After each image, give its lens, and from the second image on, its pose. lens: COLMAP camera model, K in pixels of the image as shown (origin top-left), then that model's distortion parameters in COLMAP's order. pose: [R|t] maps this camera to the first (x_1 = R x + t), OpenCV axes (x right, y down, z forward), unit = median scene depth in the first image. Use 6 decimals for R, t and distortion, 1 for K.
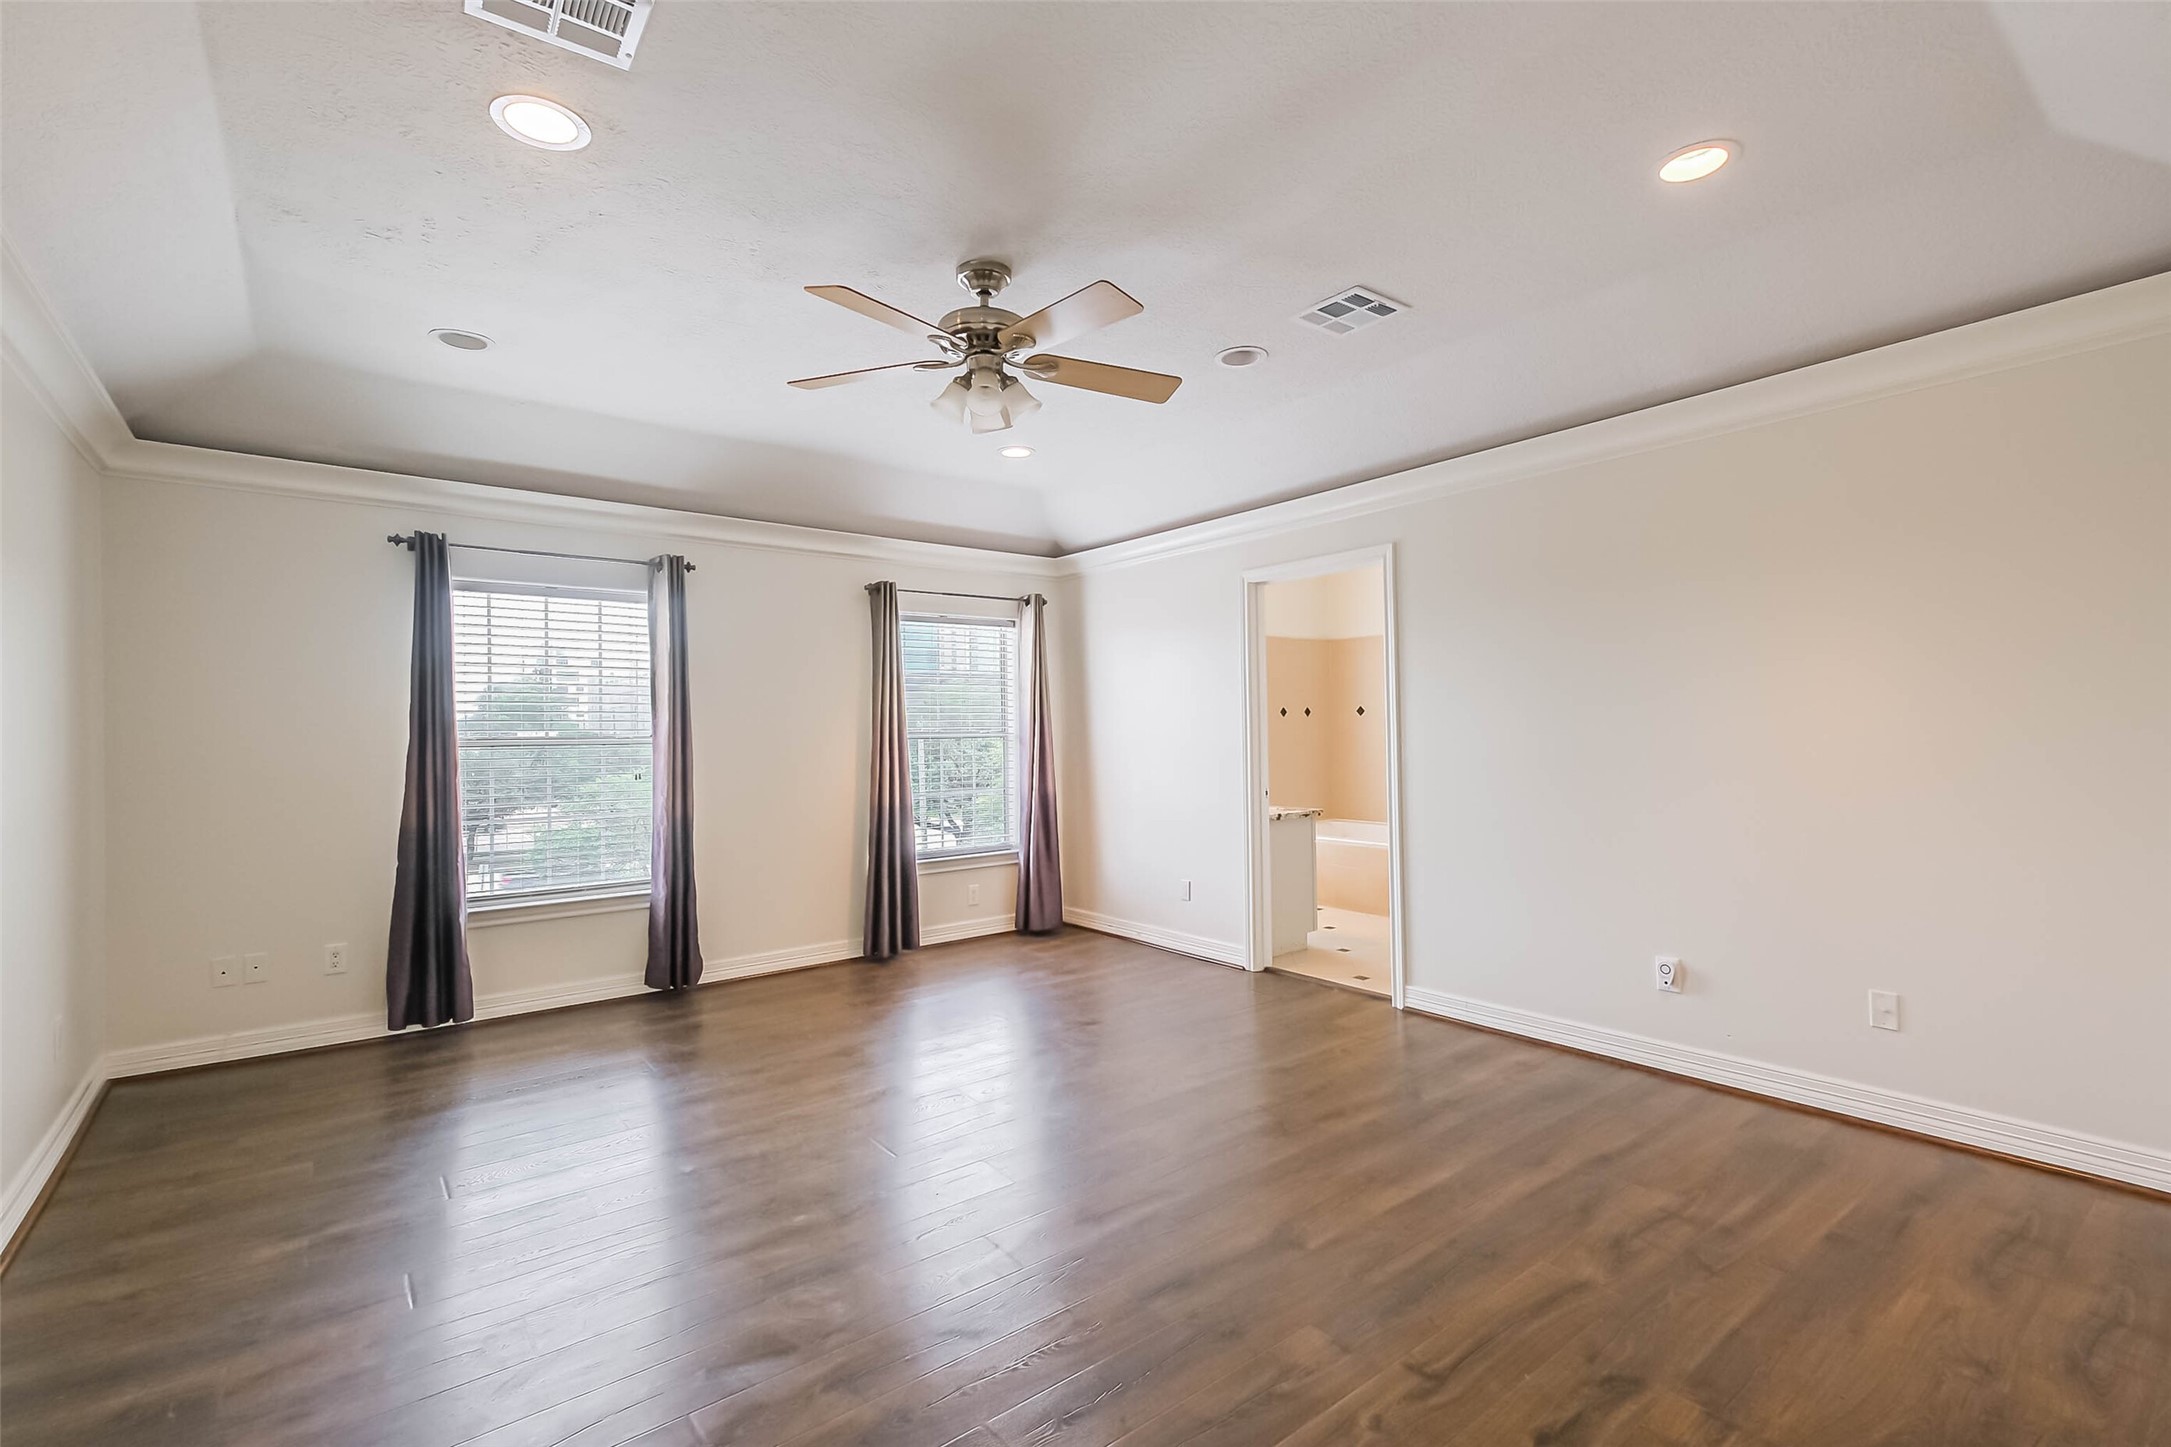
lens RADIAL K [[957.1, 0, 1085.6], [0, 957.1, 722.5], [0, 0, 1]] dist [0.016450, -0.001189]
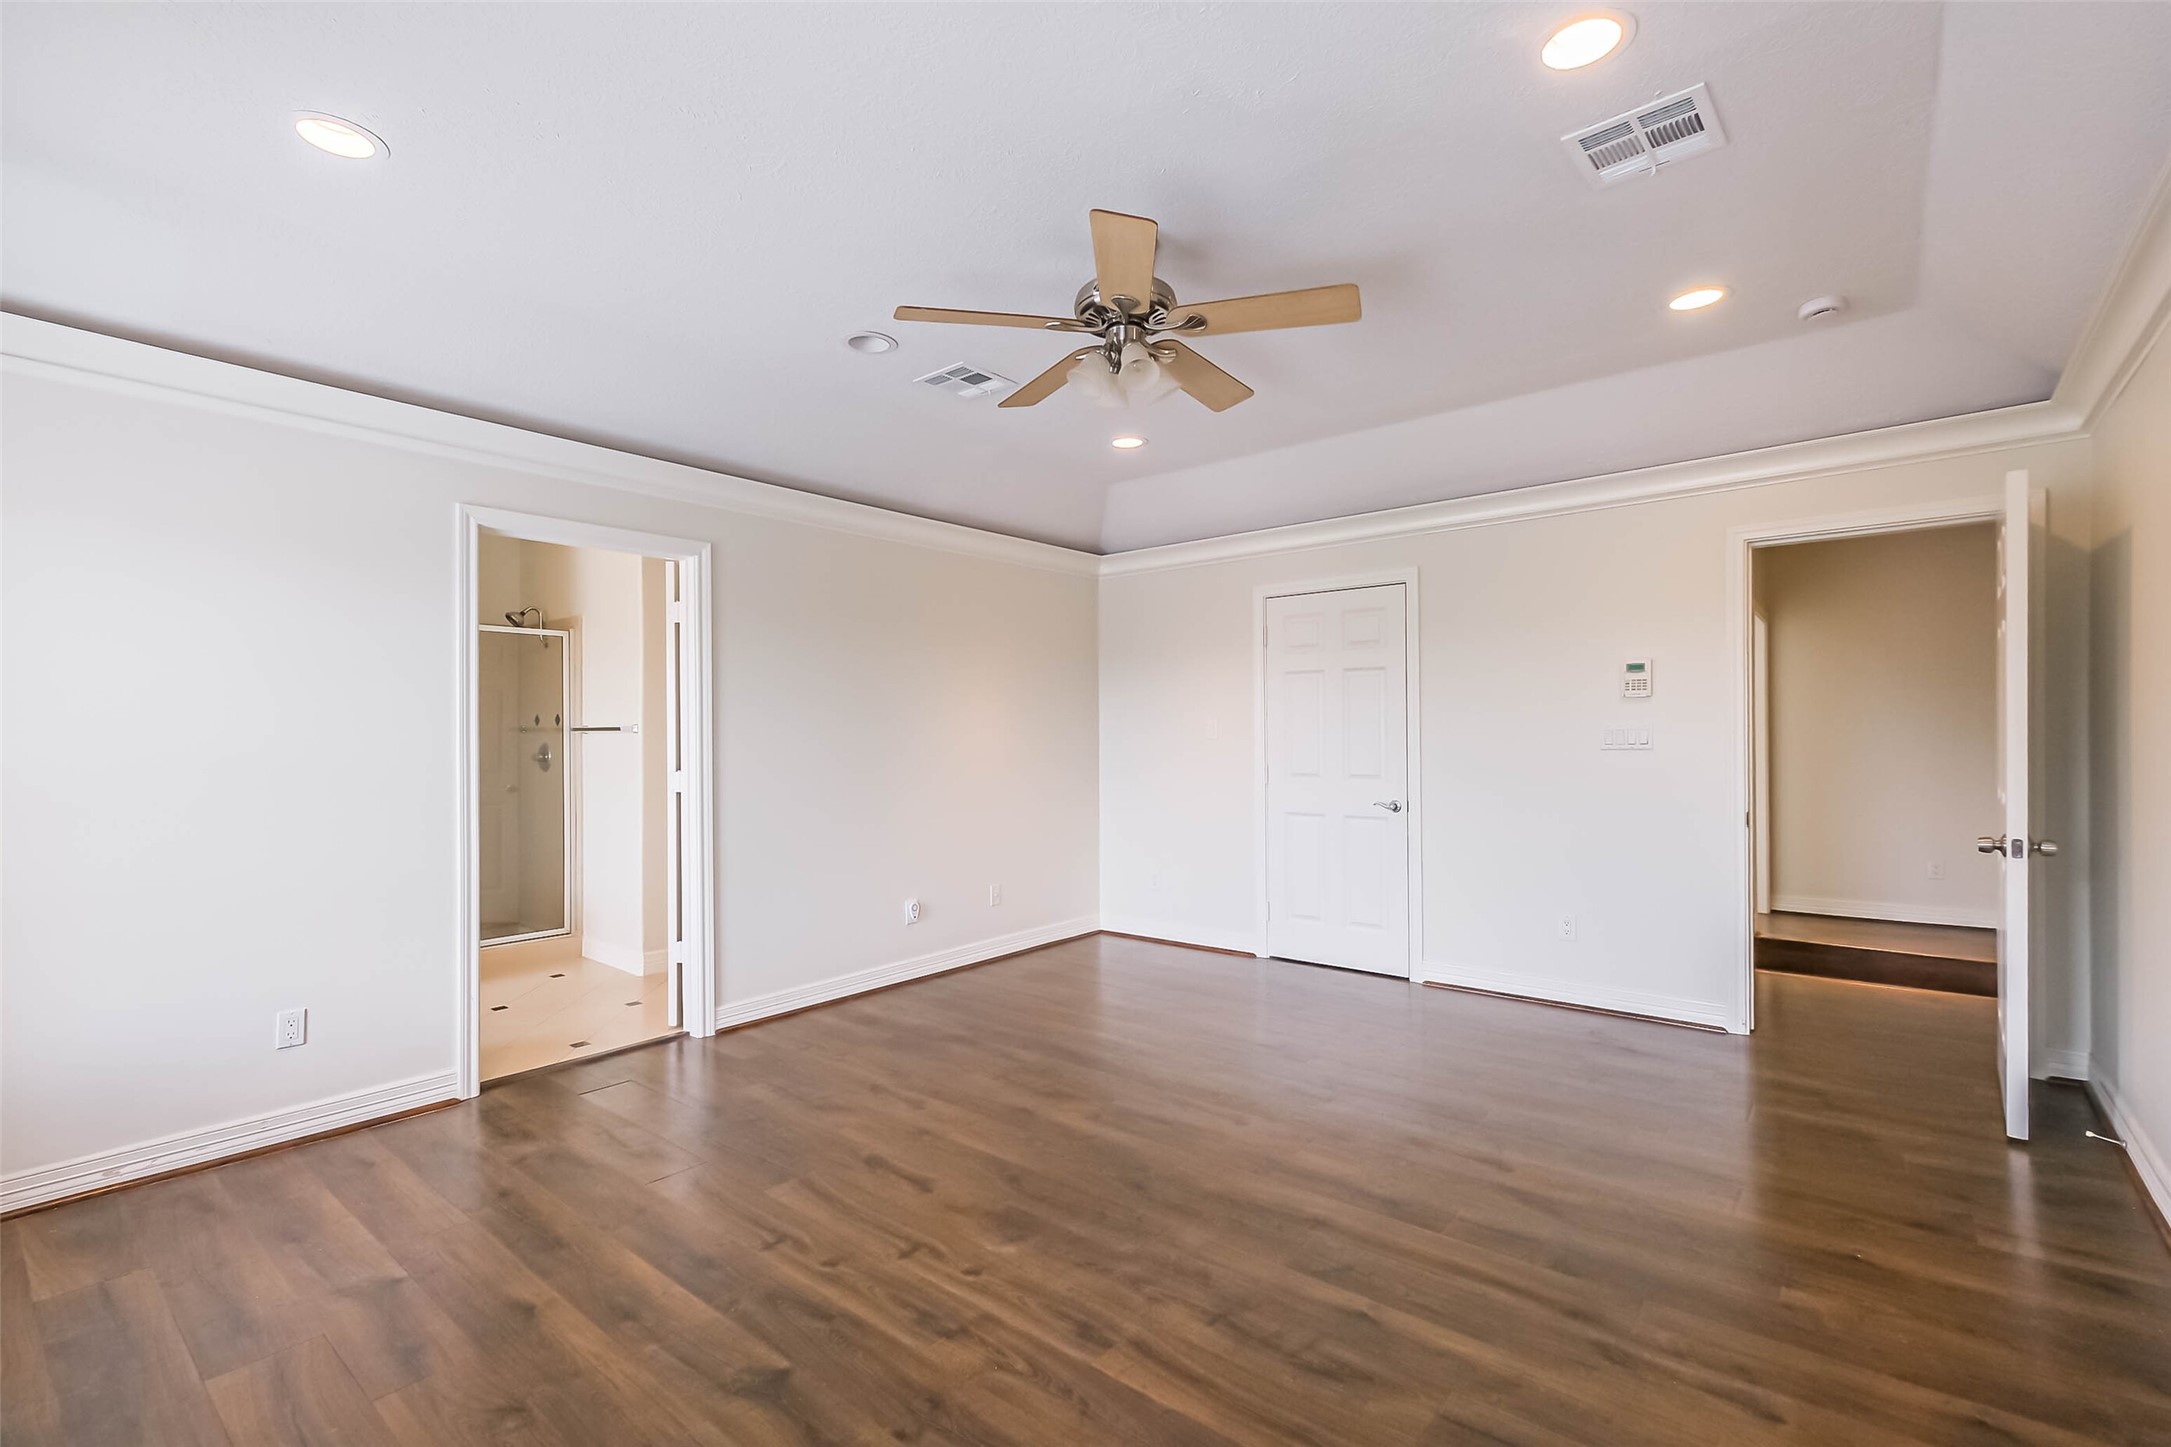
lens RADIAL K [[957.1, 0, 1082.6], [0, 957.1, 732.0], [0, 0, 1]] dist [0.016450, -0.001189]
pose [[-0.209360, 0.018238, 0.977669, -0.806466], [-0.003101, 0.999809, -0.019315, 0.018630], [-0.977834, -0.007076, -0.209263, 0.992670]]
